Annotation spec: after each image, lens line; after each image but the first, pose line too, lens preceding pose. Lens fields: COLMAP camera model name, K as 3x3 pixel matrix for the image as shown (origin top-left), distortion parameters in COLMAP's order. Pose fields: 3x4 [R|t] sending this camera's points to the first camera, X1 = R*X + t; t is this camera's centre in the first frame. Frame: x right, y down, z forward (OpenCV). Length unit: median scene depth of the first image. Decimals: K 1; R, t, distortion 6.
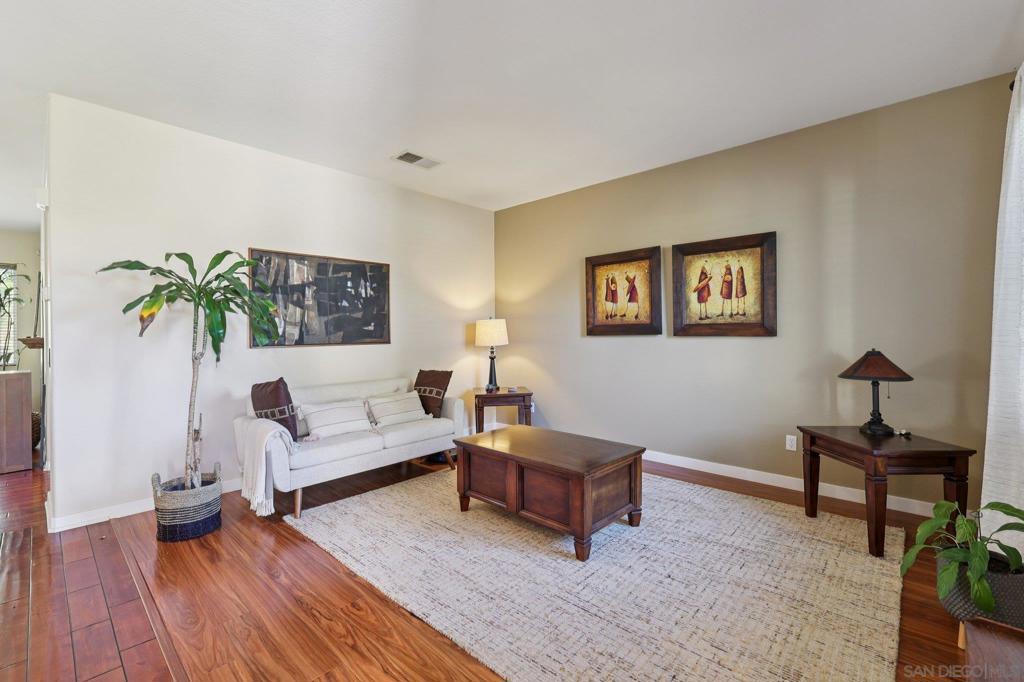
lens RADIAL K [[447.0, 0, 507.3], [0, 447.0, 332.9], [0, 0, 1]] dist [0.001892, -0.000419]
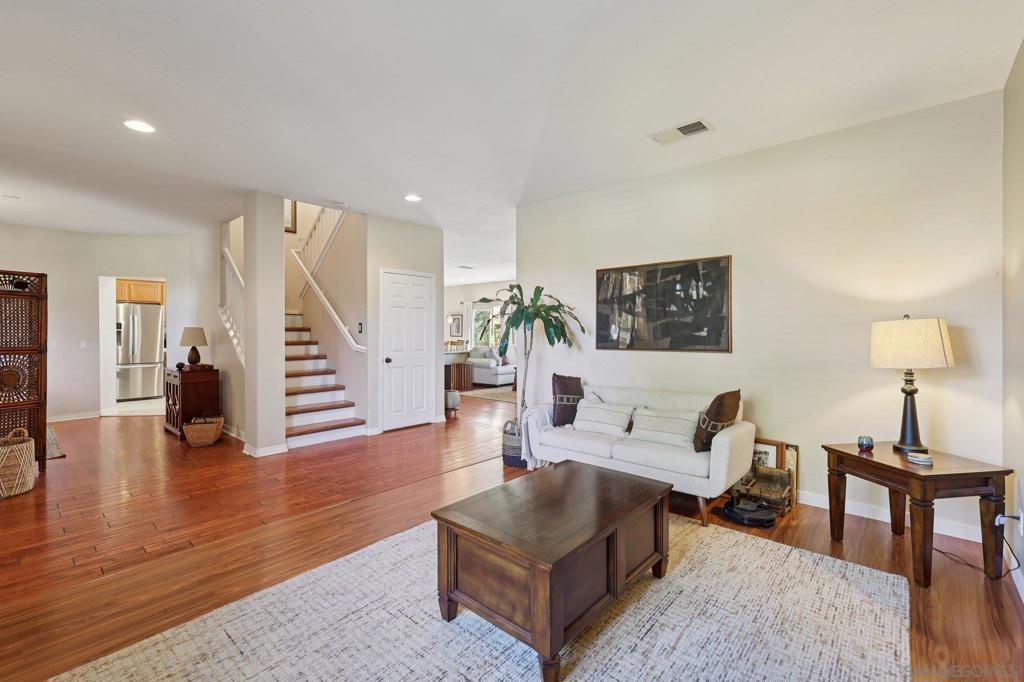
lens RADIAL K [[447.0, 0, 510.7], [0, 447.0, 322.5], [0, 0, 1]] dist [0.001892, -0.000419]
pose [[0.025151, -0.012097, -0.999610, 0.634159], [-0.001254, 0.999926, -0.012132, -0.024598], [0.999683, 0.001559, 0.025134, 0.681316]]
